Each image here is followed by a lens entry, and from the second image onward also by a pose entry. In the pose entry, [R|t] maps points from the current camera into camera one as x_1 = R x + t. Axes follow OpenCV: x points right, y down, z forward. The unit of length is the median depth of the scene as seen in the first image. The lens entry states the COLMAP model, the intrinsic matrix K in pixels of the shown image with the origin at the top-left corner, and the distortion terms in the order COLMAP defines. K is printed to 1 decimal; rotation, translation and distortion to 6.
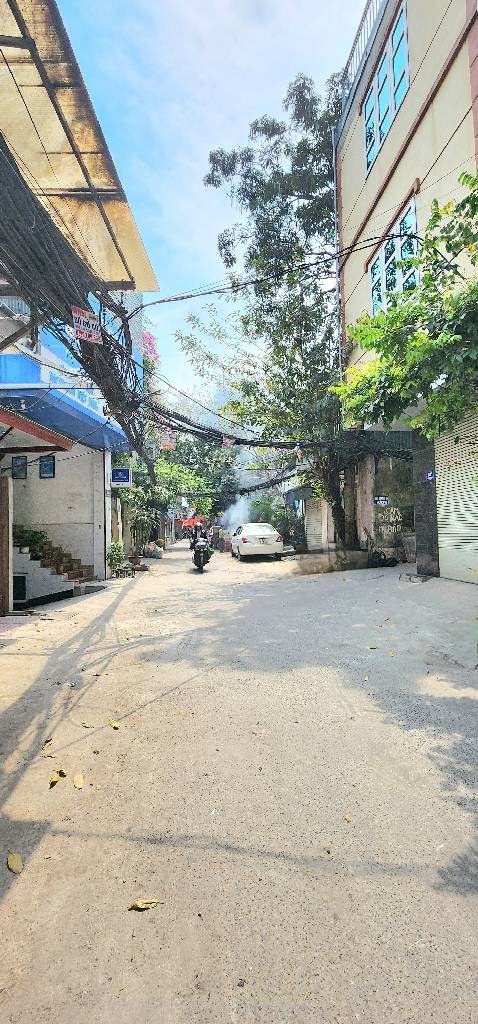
lens RADIAL K [[420.1, 0, 239.0], [0, 420.1, 512.0], [0, 0, 1]] dist [-0.000107, -0.000038]
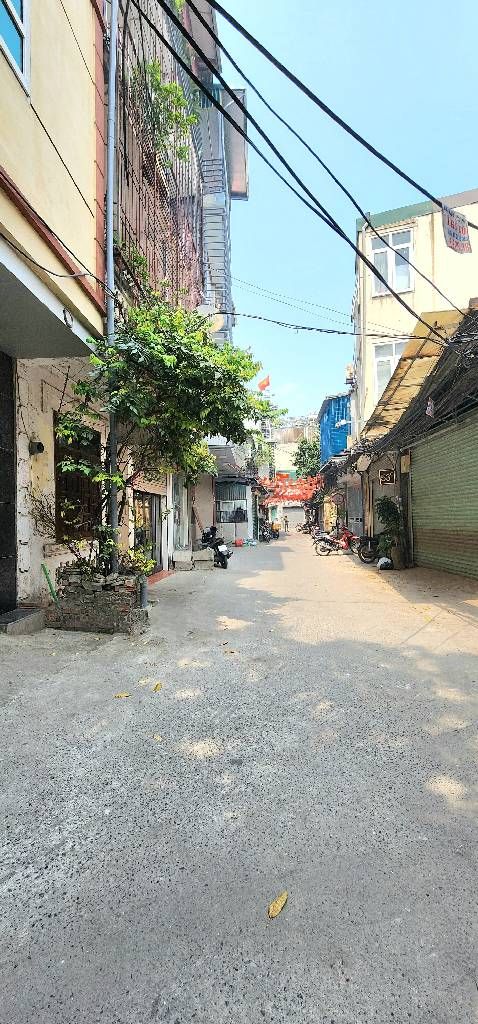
lens RADIAL K [[420.1, 0, 239.0], [0, 420.1, 512.0], [0, 0, 1]] dist [-0.000107, -0.000038]
pose [[-0.986235, 0.048133, 0.158189, 0.162755], [0.039549, 0.997592, -0.056973, 0.078001], [-0.160550, -0.049932, -0.985764, 2.220462]]
